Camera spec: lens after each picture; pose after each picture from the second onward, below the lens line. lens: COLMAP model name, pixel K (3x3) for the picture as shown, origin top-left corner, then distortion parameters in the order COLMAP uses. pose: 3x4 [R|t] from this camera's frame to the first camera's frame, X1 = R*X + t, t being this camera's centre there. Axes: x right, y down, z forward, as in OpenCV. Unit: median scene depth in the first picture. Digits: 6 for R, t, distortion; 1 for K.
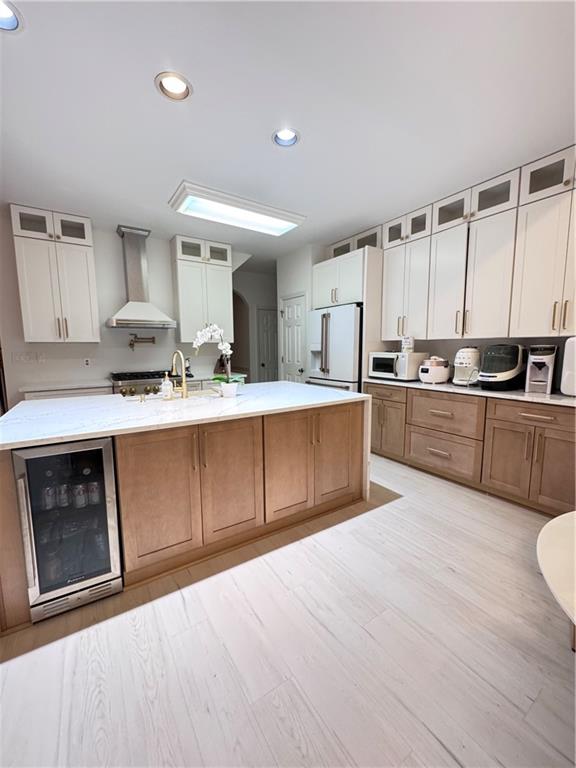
lens RADIAL K [[316.9, 0, 267.8], [0, 316.9, 384.8], [0, 0, 1]] dist [-0.000442, -0.000058]
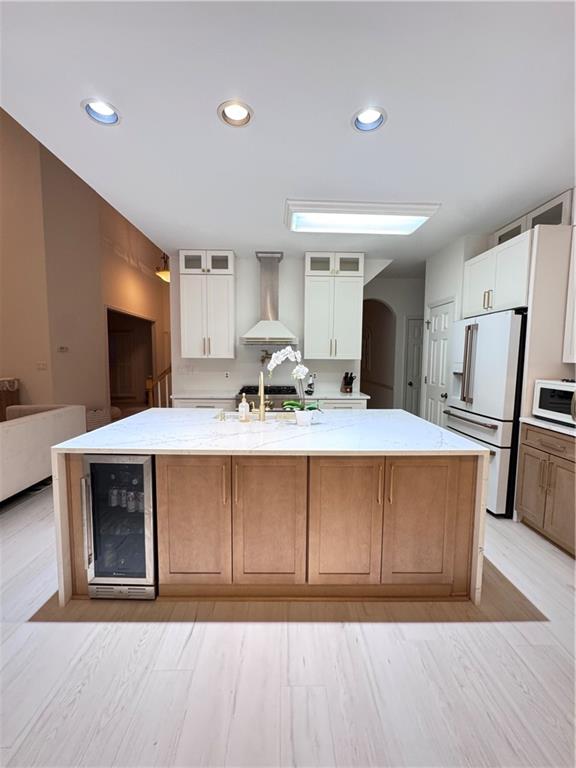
lens RADIAL K [[316.9, 0, 267.8], [0, 316.9, 384.8], [0, 0, 1]] dist [-0.000442, -0.000058]
pose [[0.850950, 0.056727, -0.522175, 0.188011], [-0.071682, 0.997392, -0.008462, -0.045066], [0.520333, 0.044632, 0.852796, 0.123137]]
